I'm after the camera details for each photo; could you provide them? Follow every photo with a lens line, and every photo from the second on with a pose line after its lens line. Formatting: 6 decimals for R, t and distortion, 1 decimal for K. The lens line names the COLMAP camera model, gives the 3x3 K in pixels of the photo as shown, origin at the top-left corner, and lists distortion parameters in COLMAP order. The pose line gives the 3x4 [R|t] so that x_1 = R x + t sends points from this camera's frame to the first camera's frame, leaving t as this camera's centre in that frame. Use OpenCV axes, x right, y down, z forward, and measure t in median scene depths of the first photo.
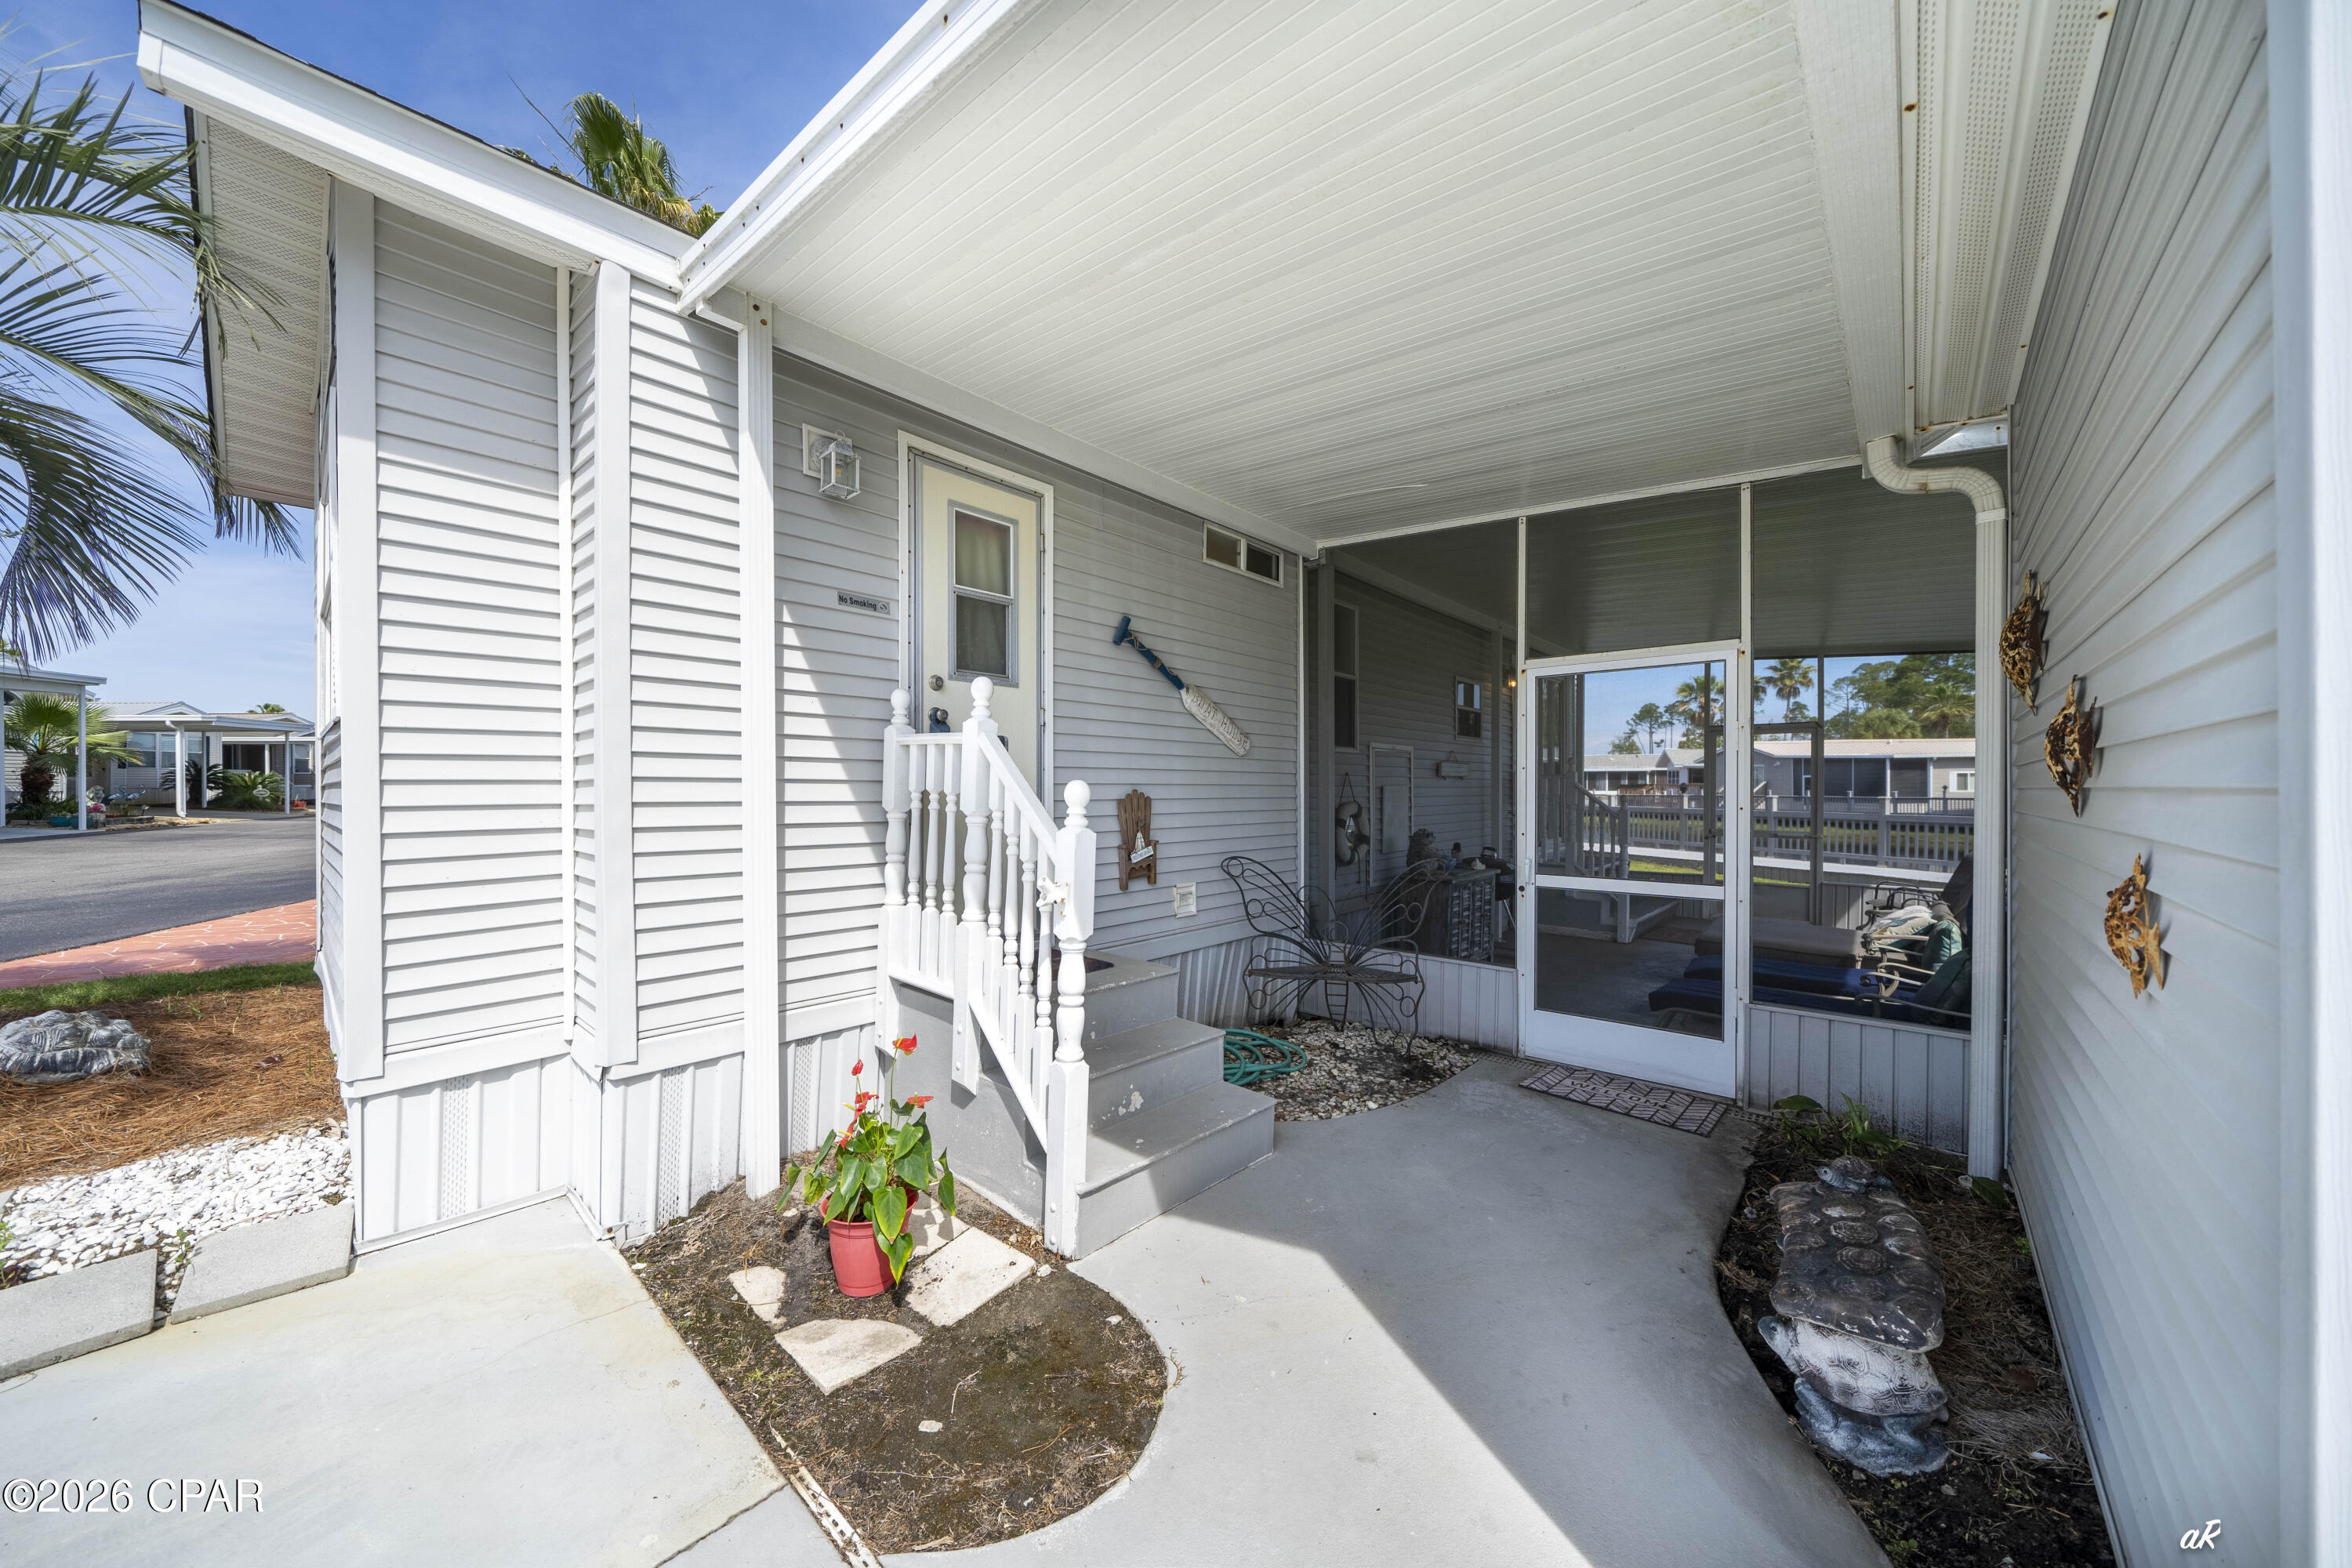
lens RADIAL K [[791.6, 0, 1180.1], [0, 791.6, 788.8], [0, 0, 1]] dist [-0.011465, -0.000018]
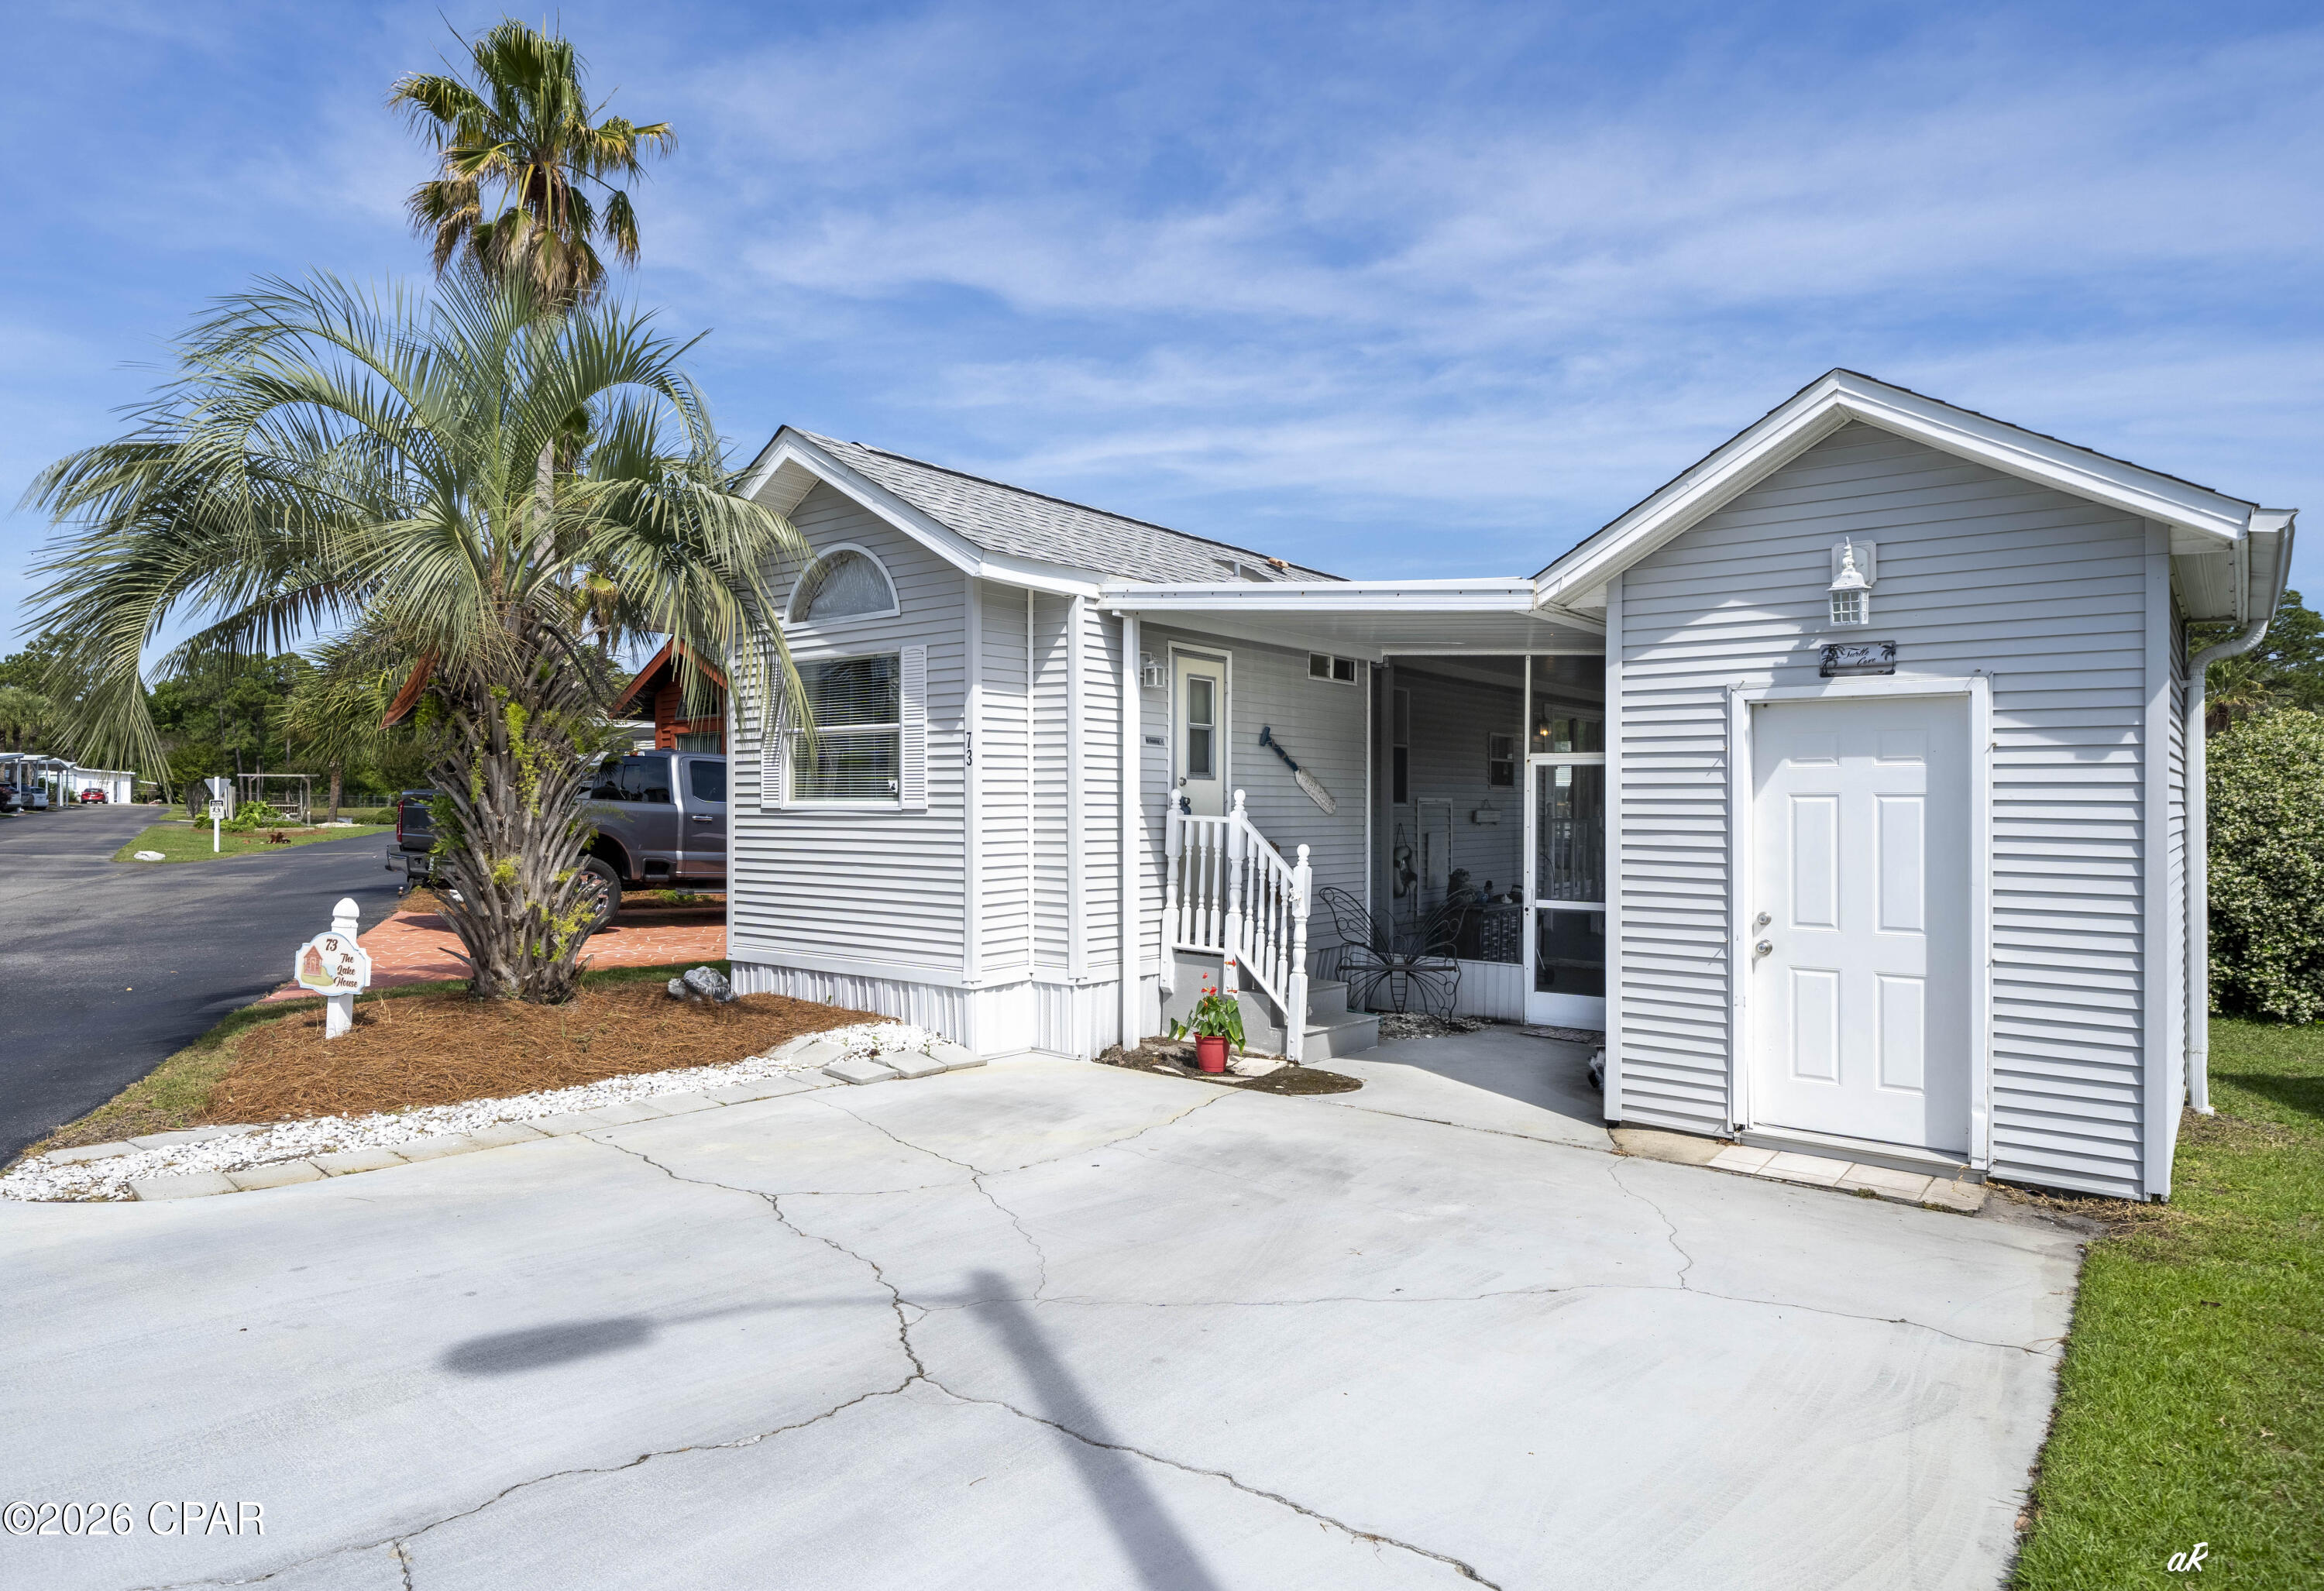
lens RADIAL K [[1361.5, 0, 1111.3], [0, 1361.5, 798.2], [0, 0, 1]] dist [0.005367, 0.000583]
pose [[0.998881, 0.006608, 0.046821, -0.470687], [-0.006479, 0.999975, -0.002893, -0.069267], [-0.046839, 0.002586, 0.998899, -1.533750]]
